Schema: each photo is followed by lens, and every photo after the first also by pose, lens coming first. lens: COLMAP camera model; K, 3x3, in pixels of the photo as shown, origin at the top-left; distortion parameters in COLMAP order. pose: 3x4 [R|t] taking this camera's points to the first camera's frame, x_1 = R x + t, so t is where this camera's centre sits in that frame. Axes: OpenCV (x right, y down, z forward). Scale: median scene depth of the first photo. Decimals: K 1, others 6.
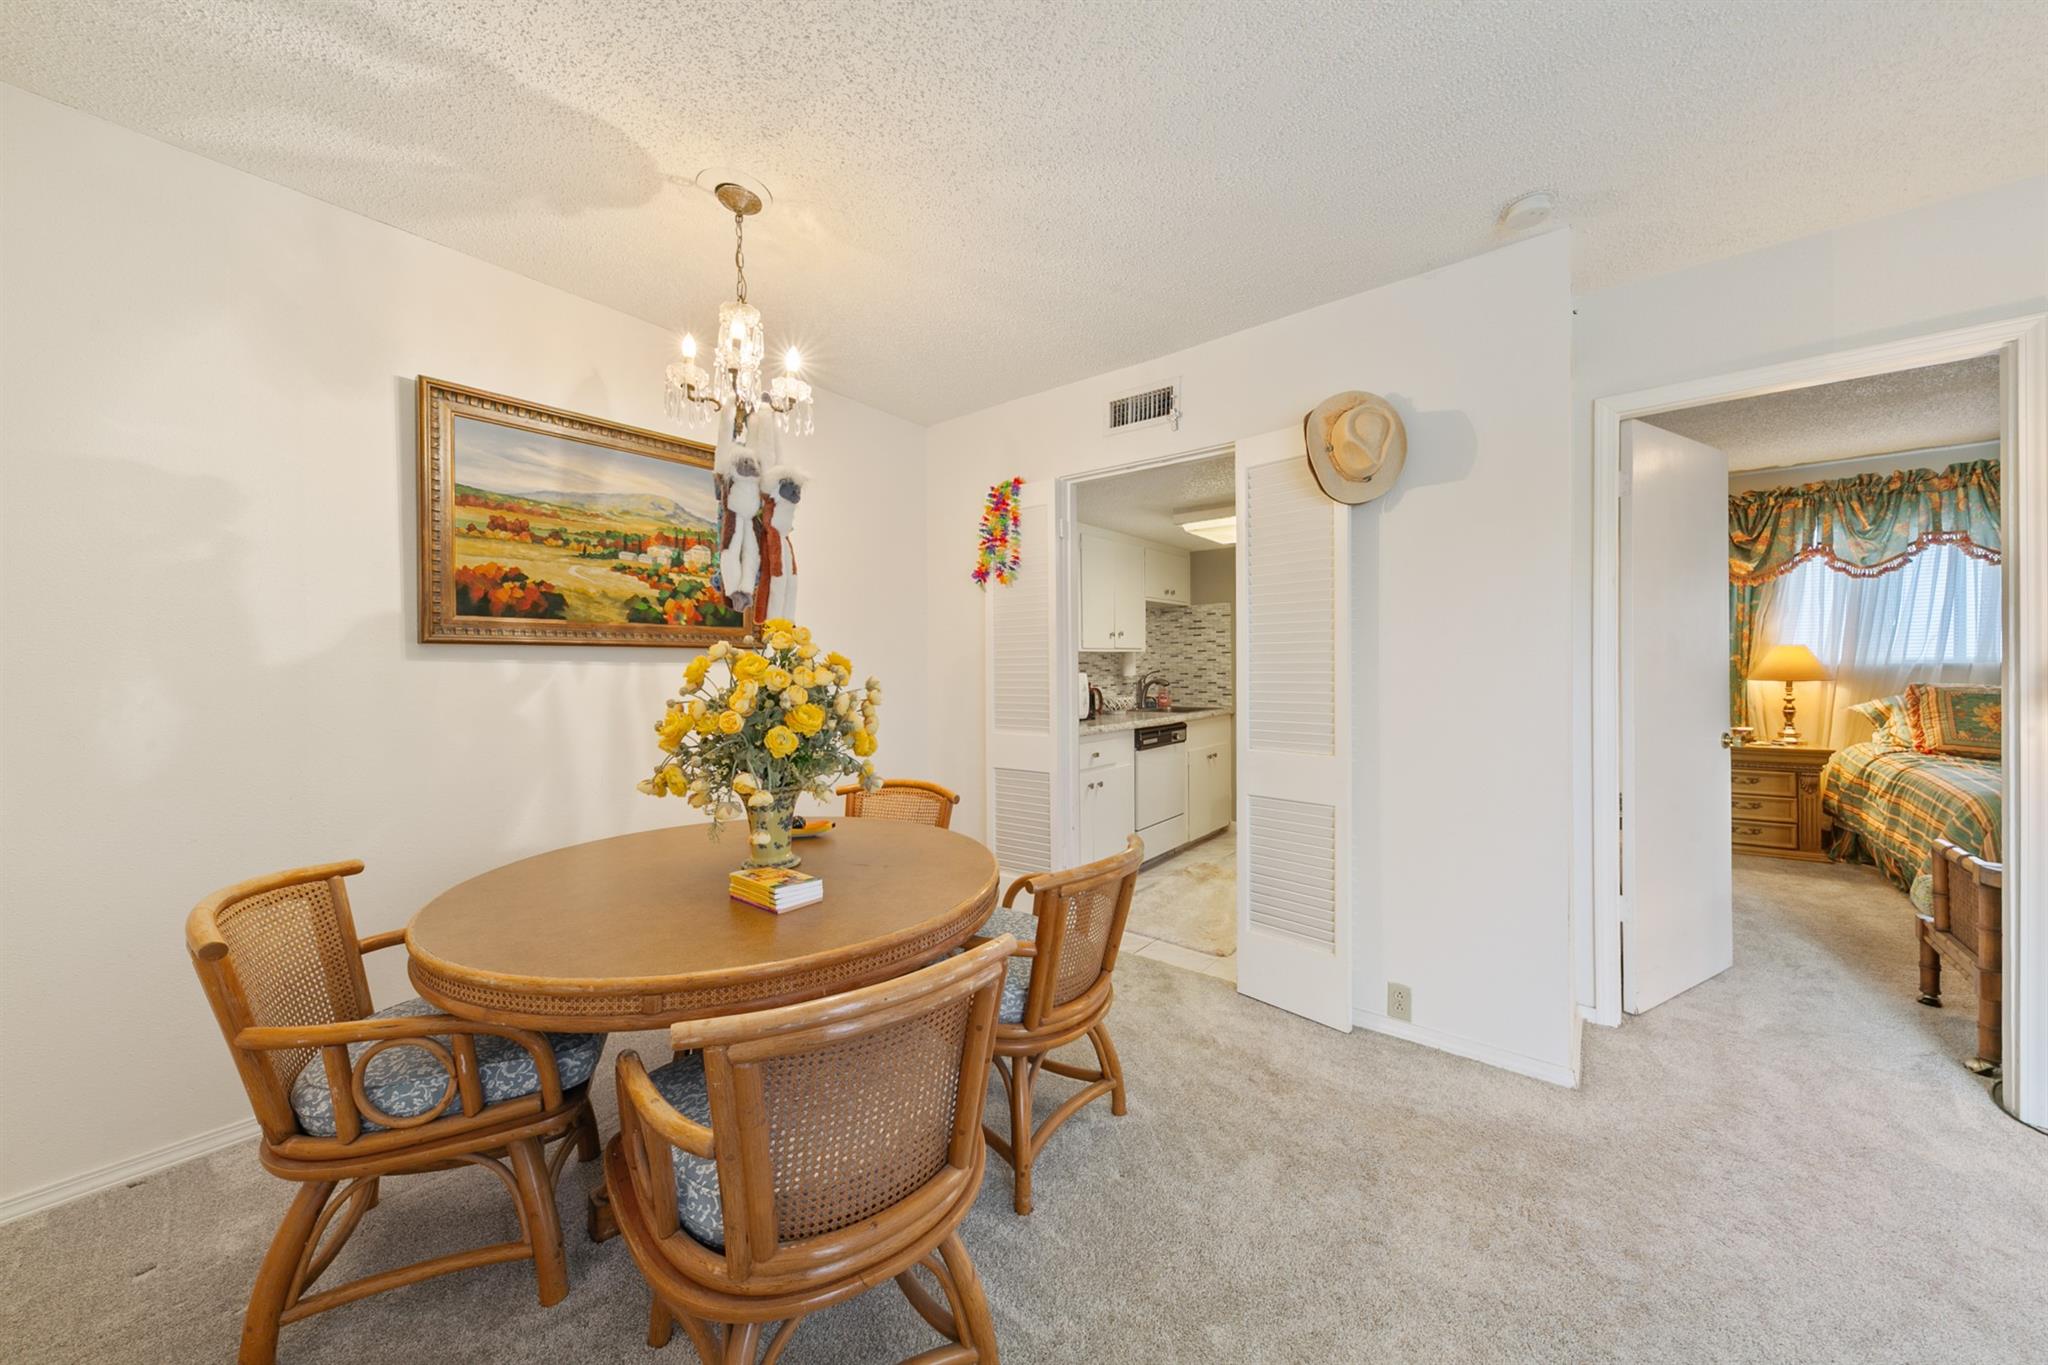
lens RADIAL K [[699.8, 0, 1012.3], [0, 699.8, 673.6], [0, 0, 1]] dist [0.003530, -0.002568]
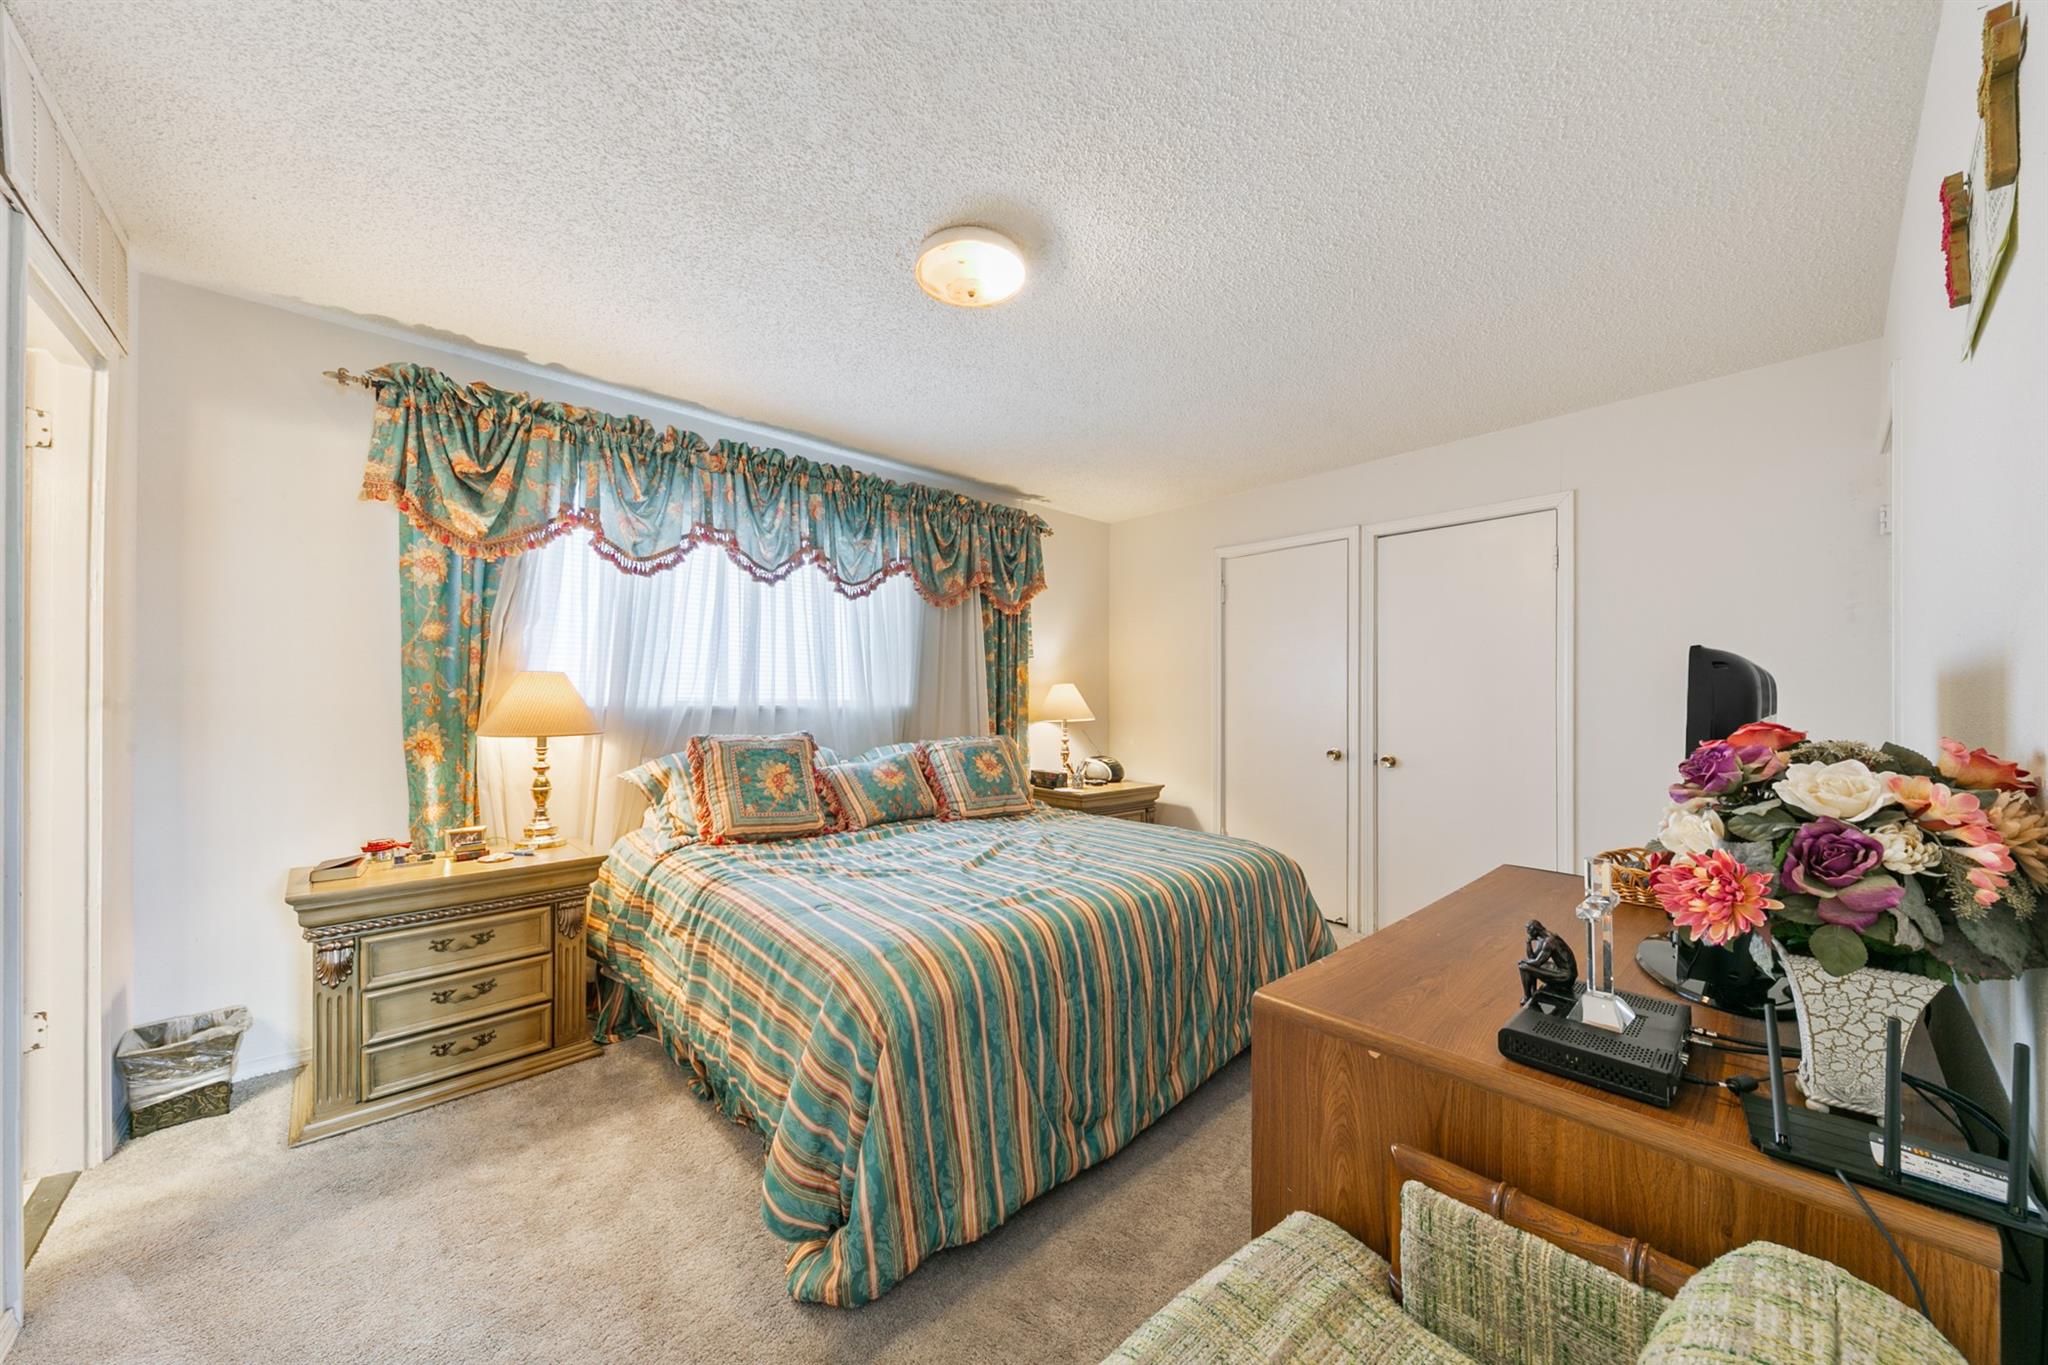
lens RADIAL K [[718.8, 0, 1024.8], [0, 718.8, 701.5], [0, 0, 1]] dist [0.019116, -0.000008]
pose [[0.126364, 0.011531, 0.991917, 0.615956], [0.001129, 0.999930, -0.011768, -0.009873], [-0.991983, 0.002607, 0.126342, 0.574168]]
